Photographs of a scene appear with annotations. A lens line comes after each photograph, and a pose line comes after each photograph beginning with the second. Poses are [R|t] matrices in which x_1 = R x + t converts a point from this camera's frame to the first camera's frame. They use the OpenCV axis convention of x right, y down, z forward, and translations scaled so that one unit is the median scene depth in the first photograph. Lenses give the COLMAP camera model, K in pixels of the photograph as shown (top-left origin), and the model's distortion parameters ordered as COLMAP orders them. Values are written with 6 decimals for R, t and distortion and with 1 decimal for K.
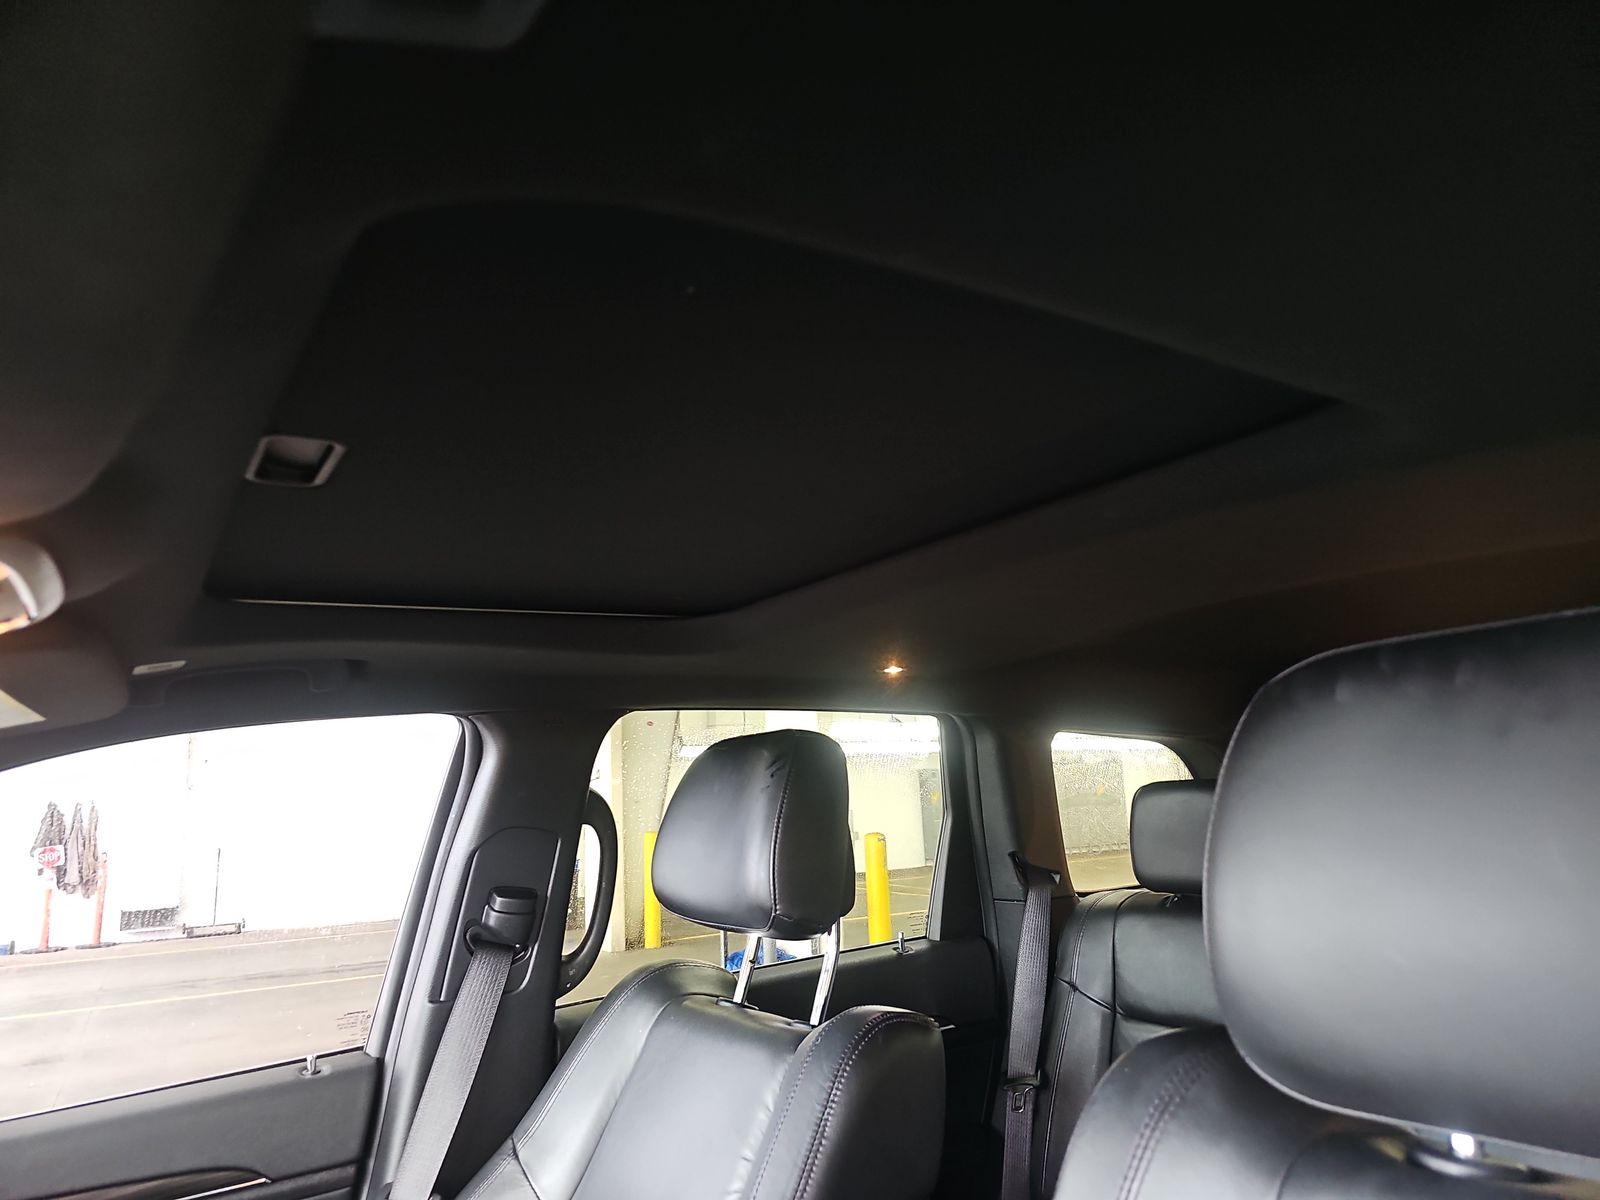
lens RADIAL K [[1063.8, 0, 800.0], [0, 1063.8, 600.0], [0, 0, 1]] dist [0.004358, 0.002669]
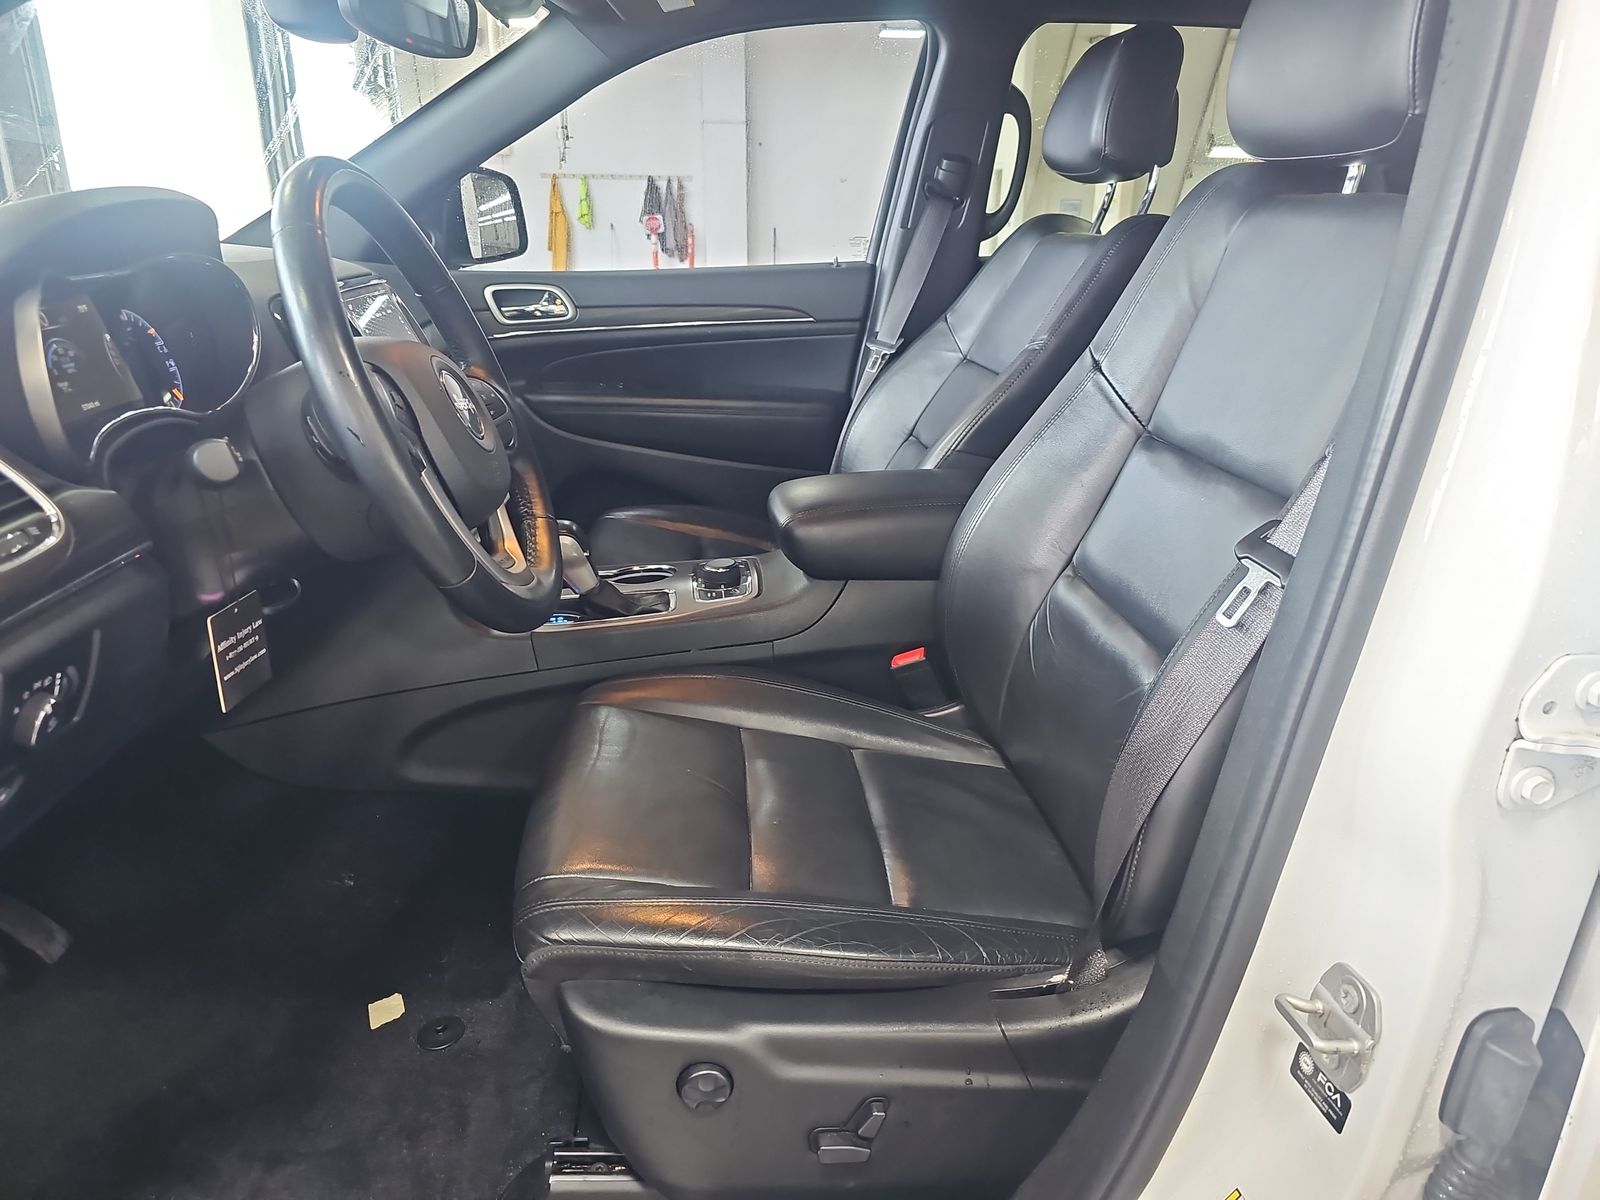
lens RADIAL K [[1063.8, 0, 800.0], [0, 1063.8, 600.0], [0, 0, 1]] dist [0.004358, 0.002669]
pose [[0.891628, 0.200197, -0.406104, 0.267932], [0.035965, 0.862786, 0.504289, 0.047342], [0.451338, -0.464243, 0.762084, -0.526134]]
